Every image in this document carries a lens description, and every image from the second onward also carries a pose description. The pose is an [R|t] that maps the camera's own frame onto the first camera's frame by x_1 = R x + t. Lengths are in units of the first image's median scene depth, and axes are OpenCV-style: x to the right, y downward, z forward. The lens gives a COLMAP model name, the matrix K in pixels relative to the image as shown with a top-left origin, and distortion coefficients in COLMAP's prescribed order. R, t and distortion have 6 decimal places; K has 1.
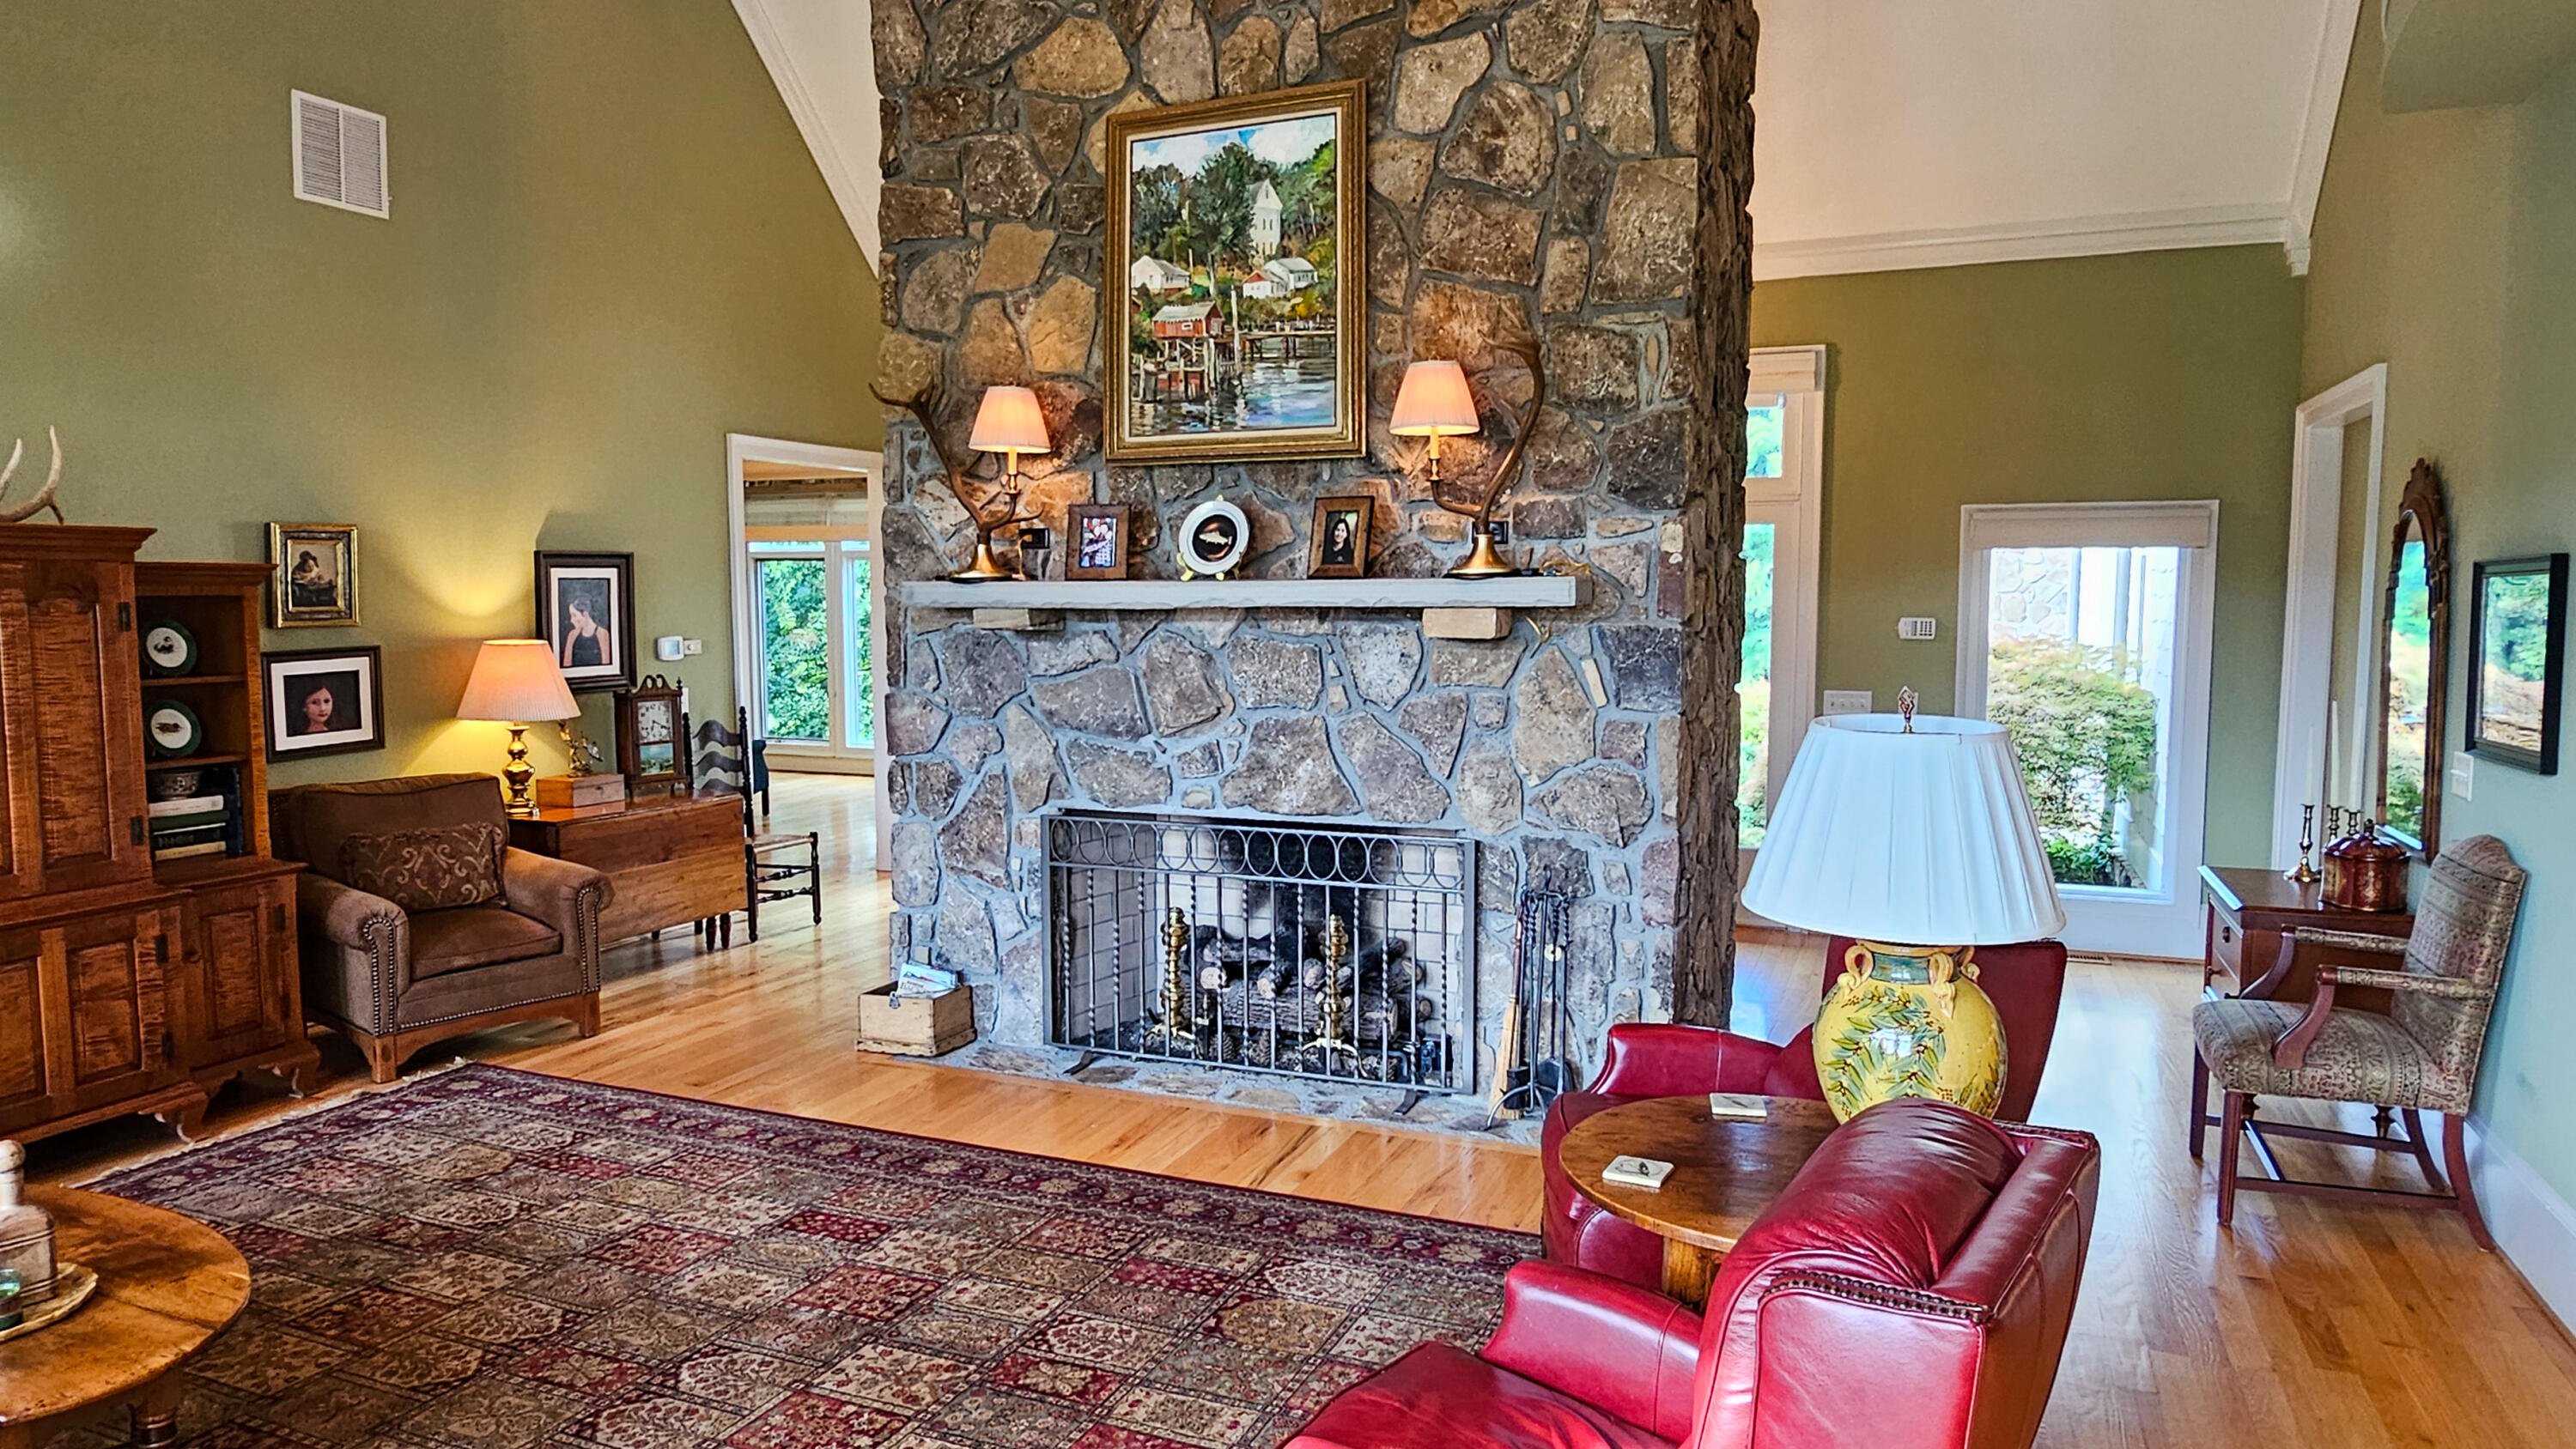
lens RADIAL K [[1609.1, 0, 1288.0], [0, 1609.1, 724.5], [0, 0, 1]] dist [0.001442, 0.000606]
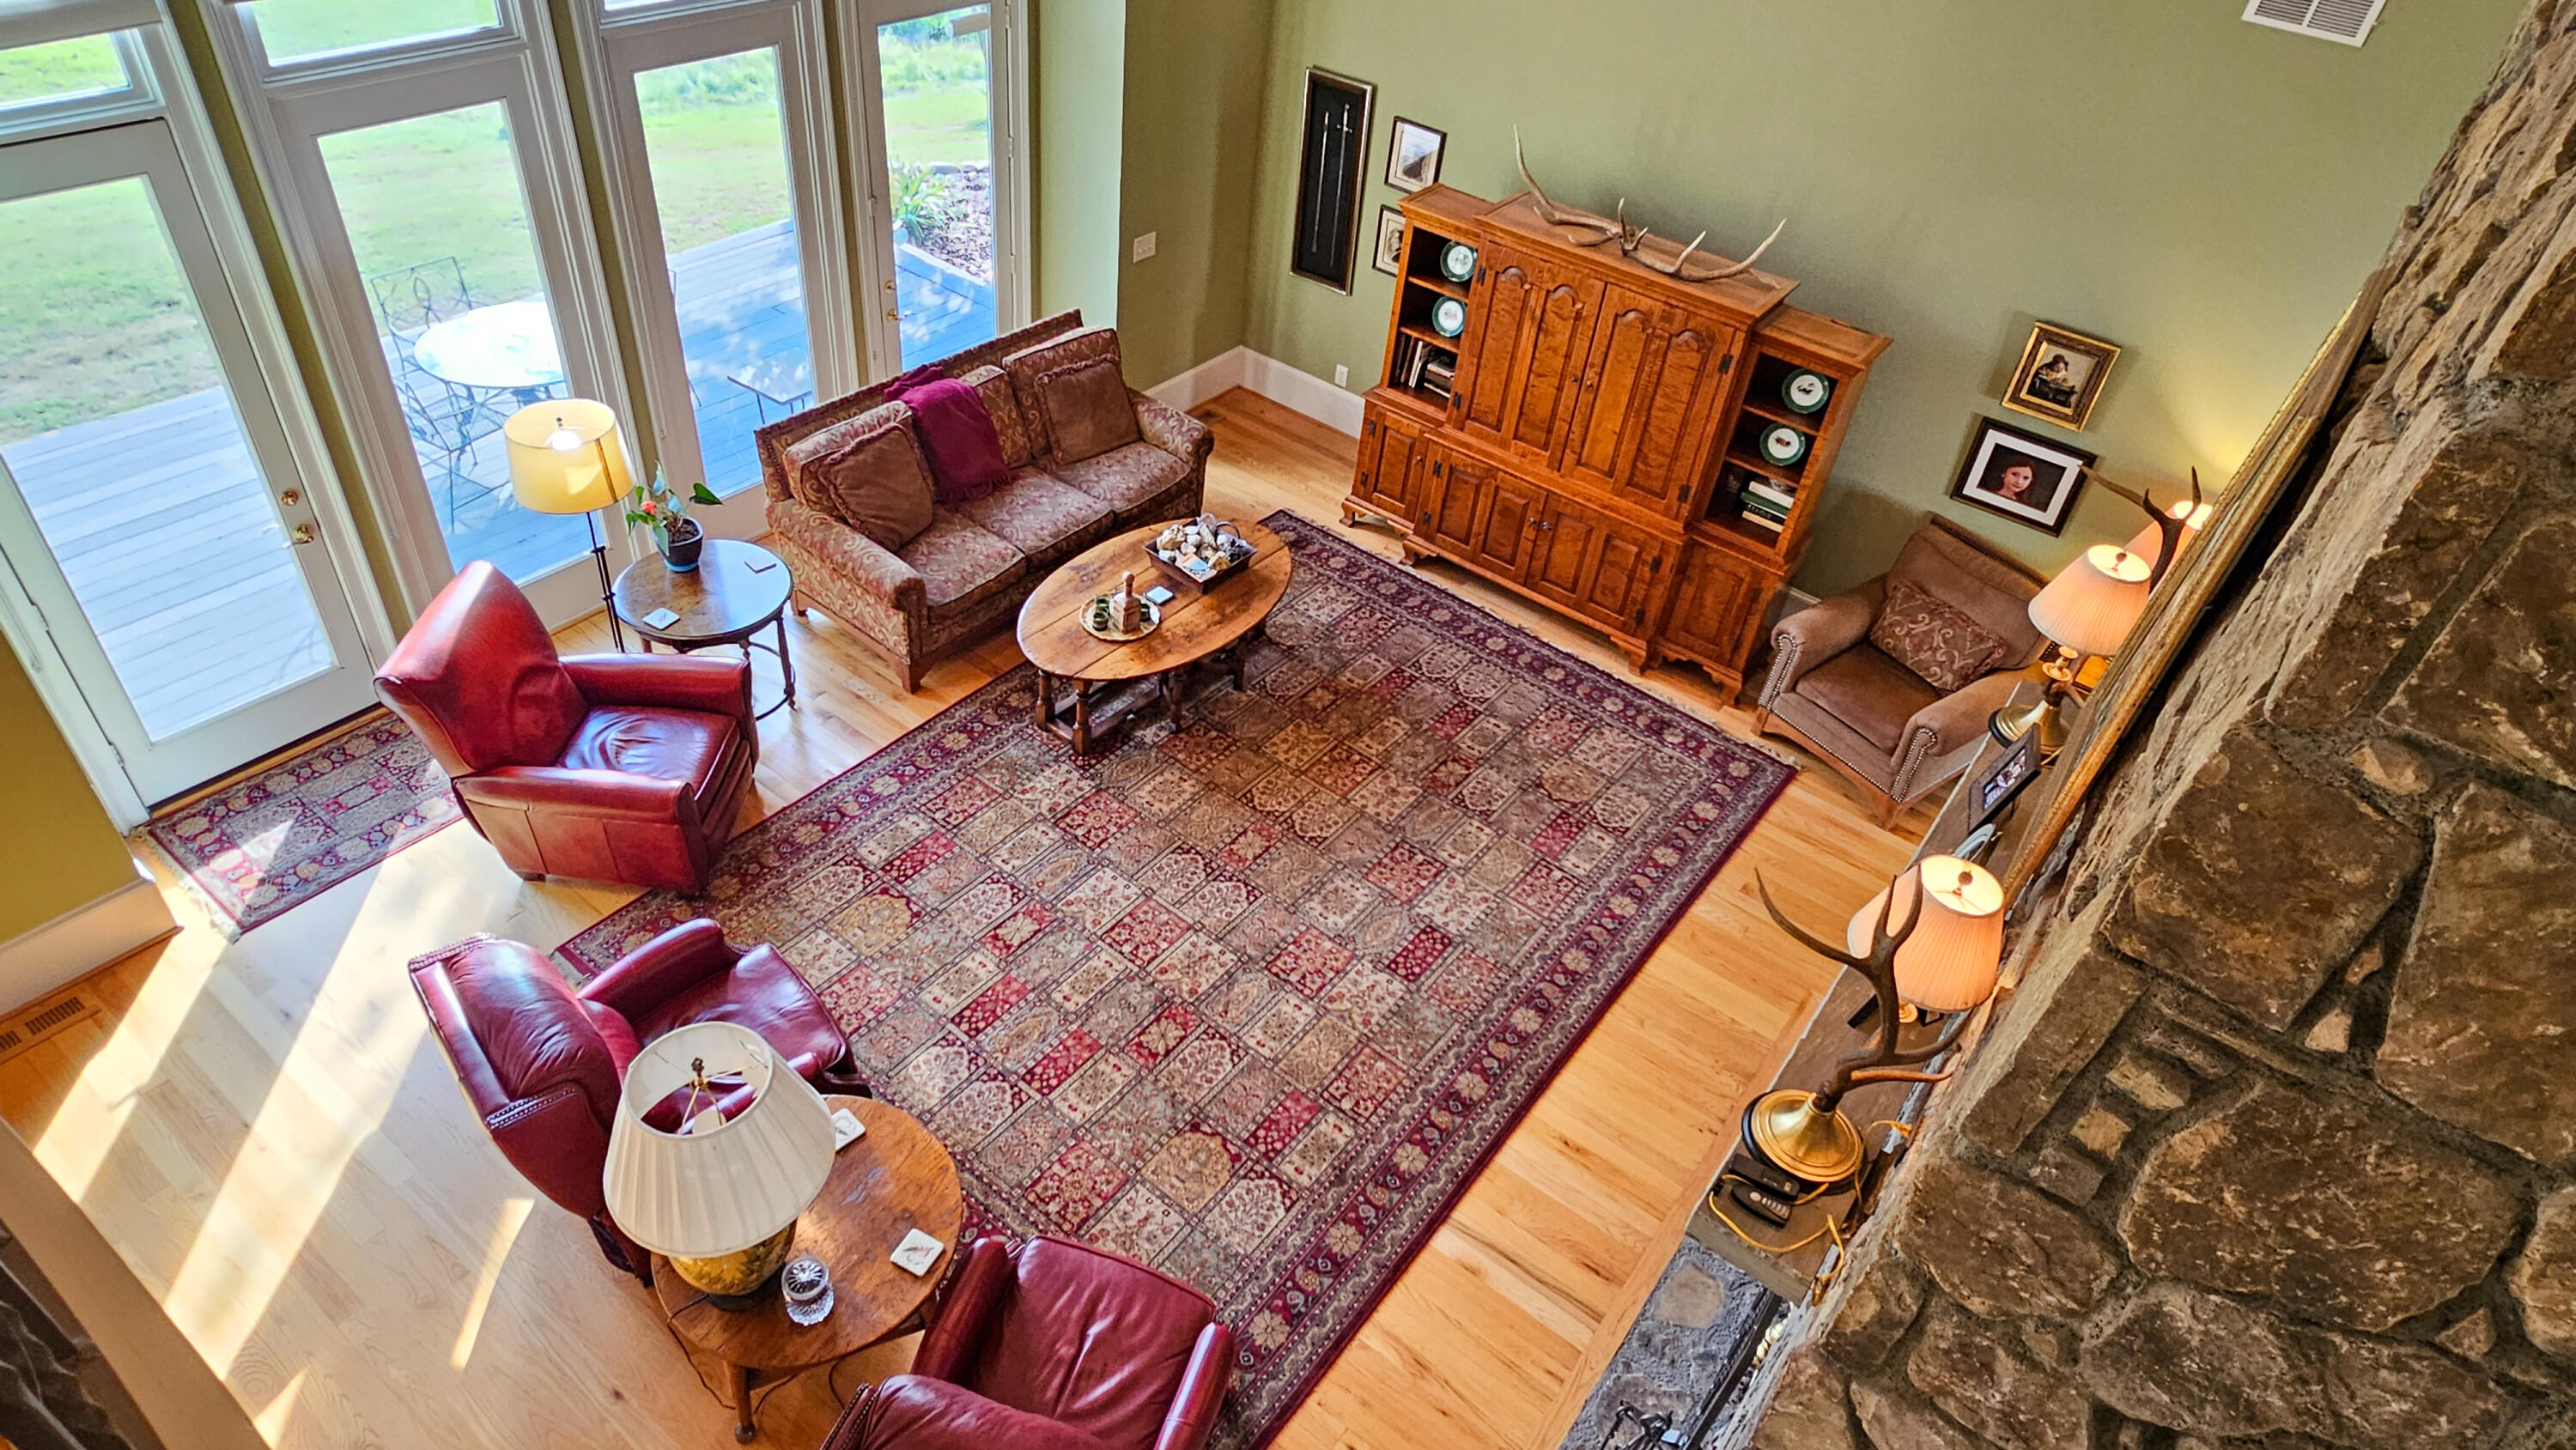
lens RADIAL K [[1443.3, 0, 1256.0], [0, 1443.3, 714.5], [0, 0, 1]] dist [-0.008859, -0.002514]
pose [[-0.257230, 0.599423, -0.757974, 0.502562], [-0.176028, 0.742180, 0.646670, -0.542707], [0.950183, 0.299767, -0.085396, 0.735358]]
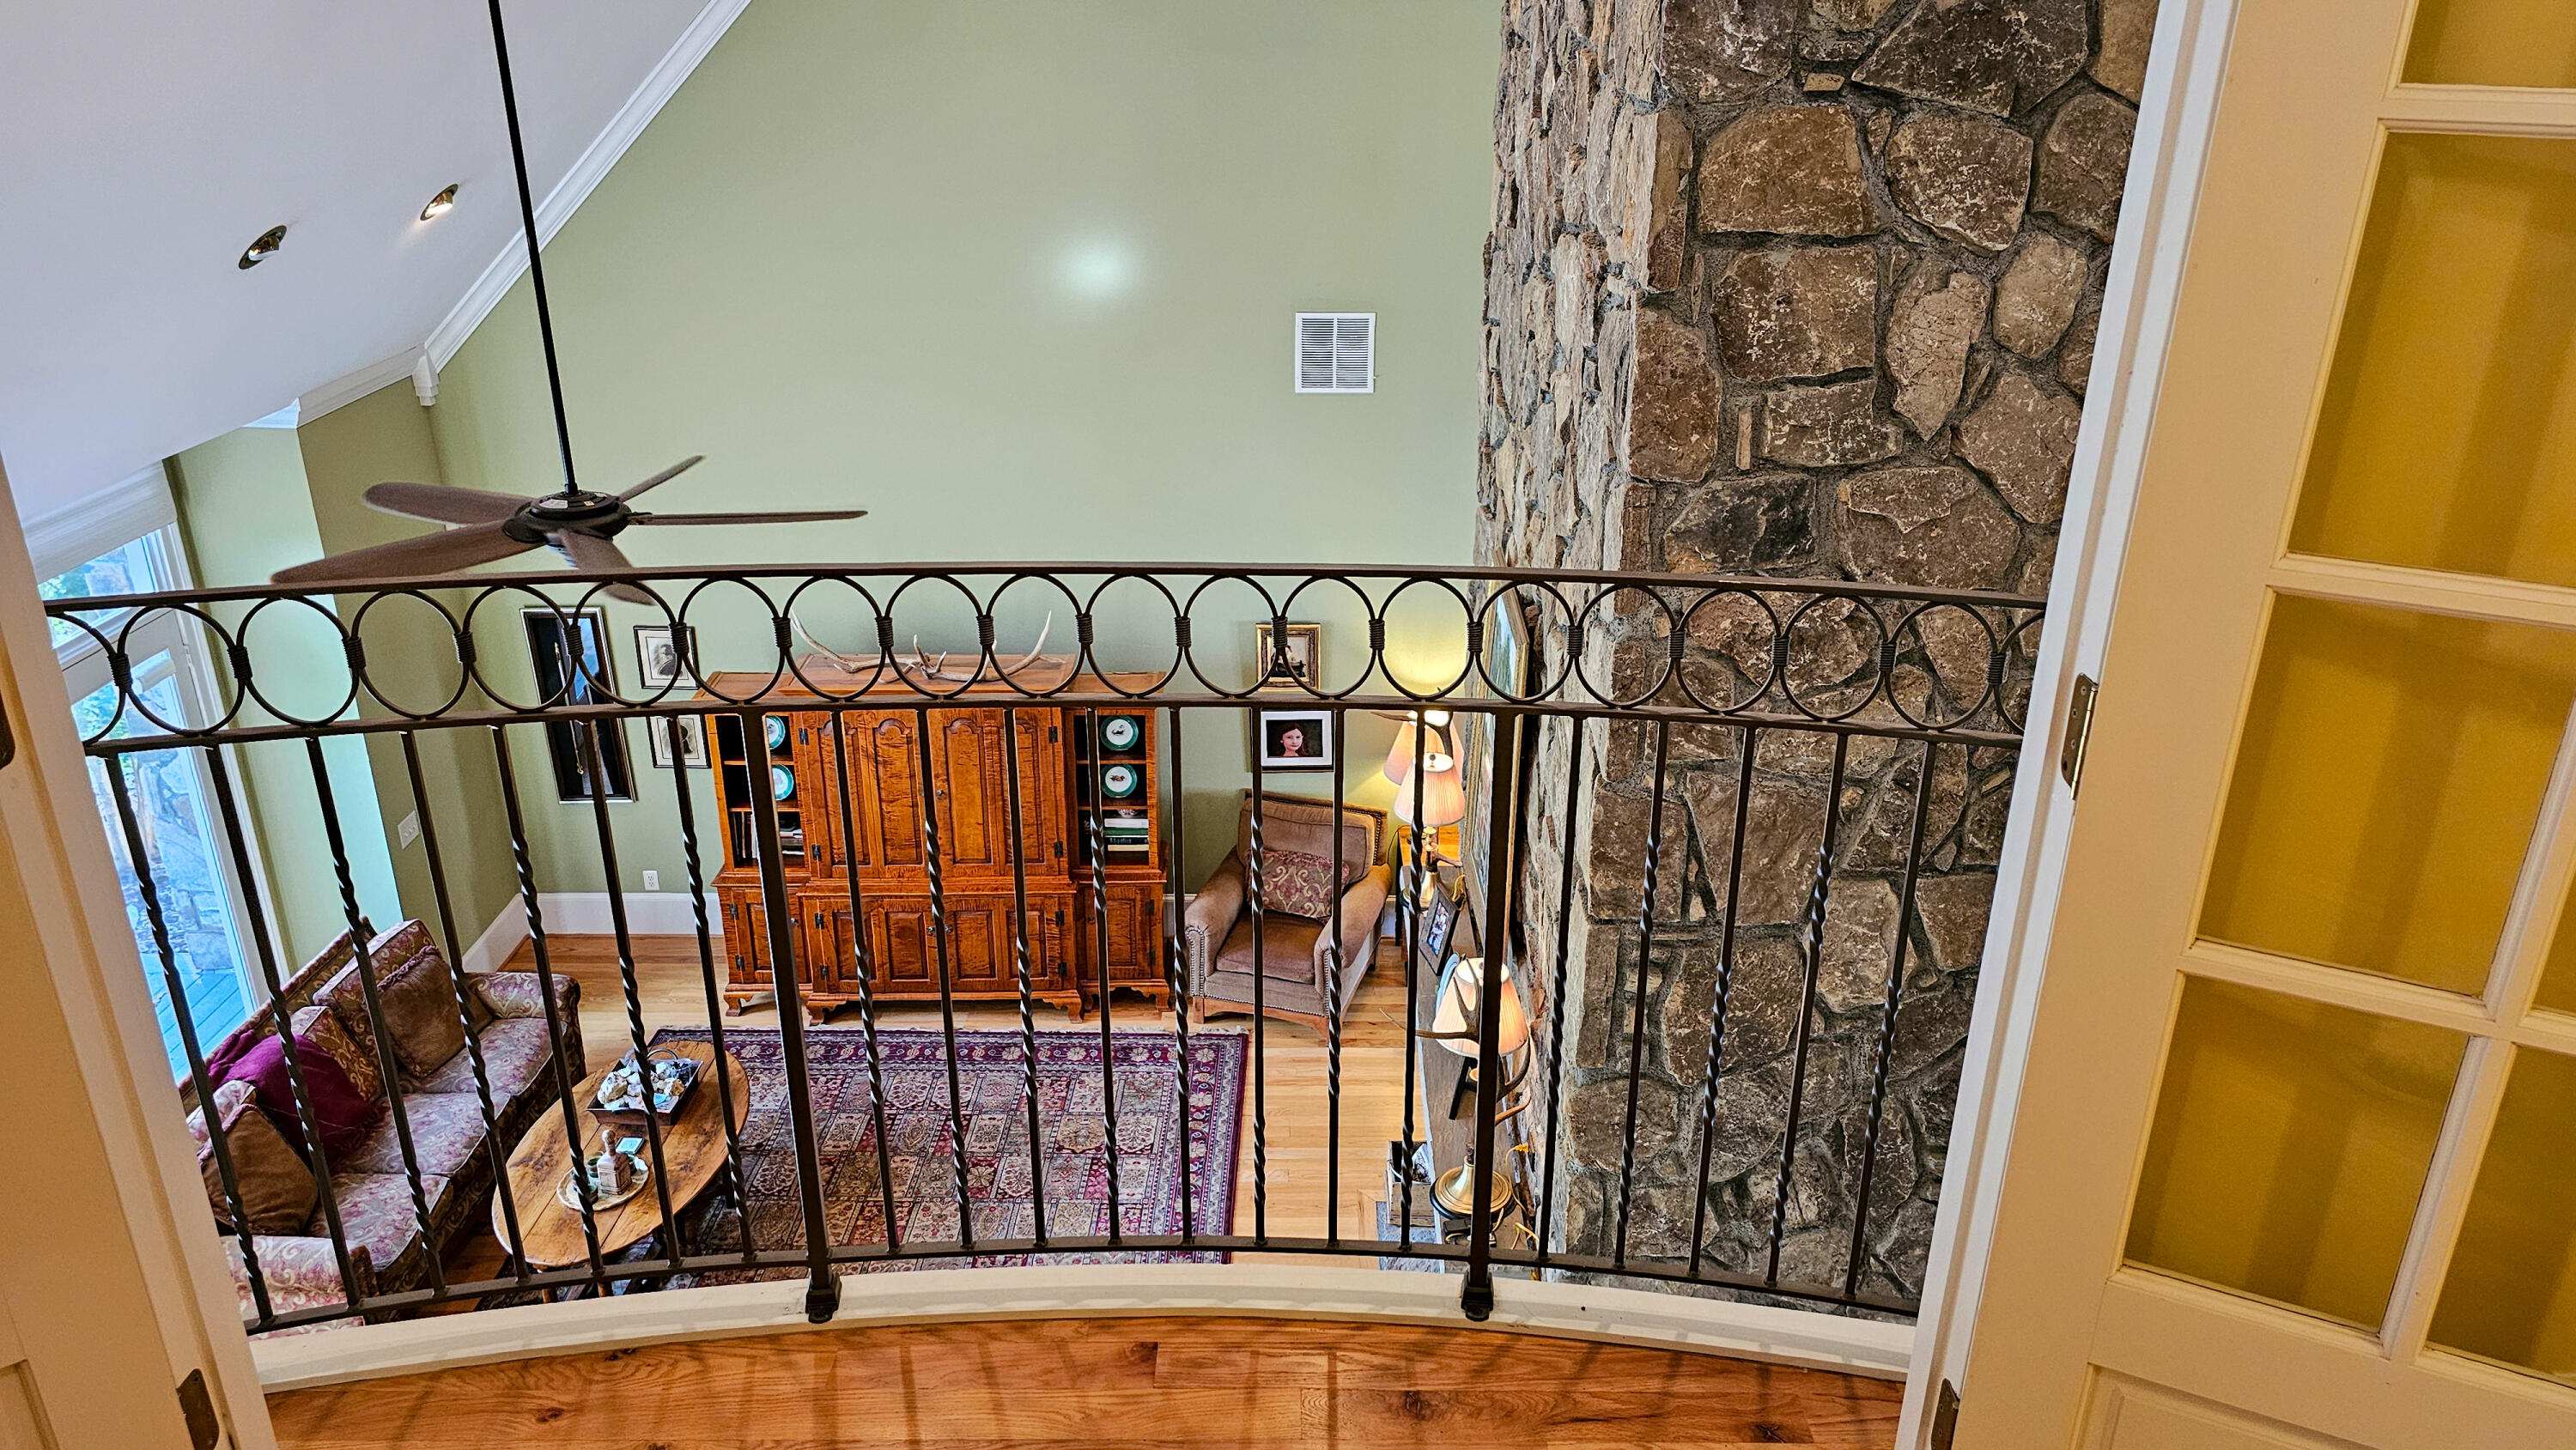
lens RADIAL K [[1747.2, 0, 1288.0], [0, 1747.2, 725.0], [0, 0, 1]] dist [0.002874, -0.001410]
pose [[0.389588, 0.359051, -0.848117, 0.831726], [-0.083217, 0.930833, 0.355843, -0.679364], [0.917222, -0.068055, 0.392521, 0.464532]]
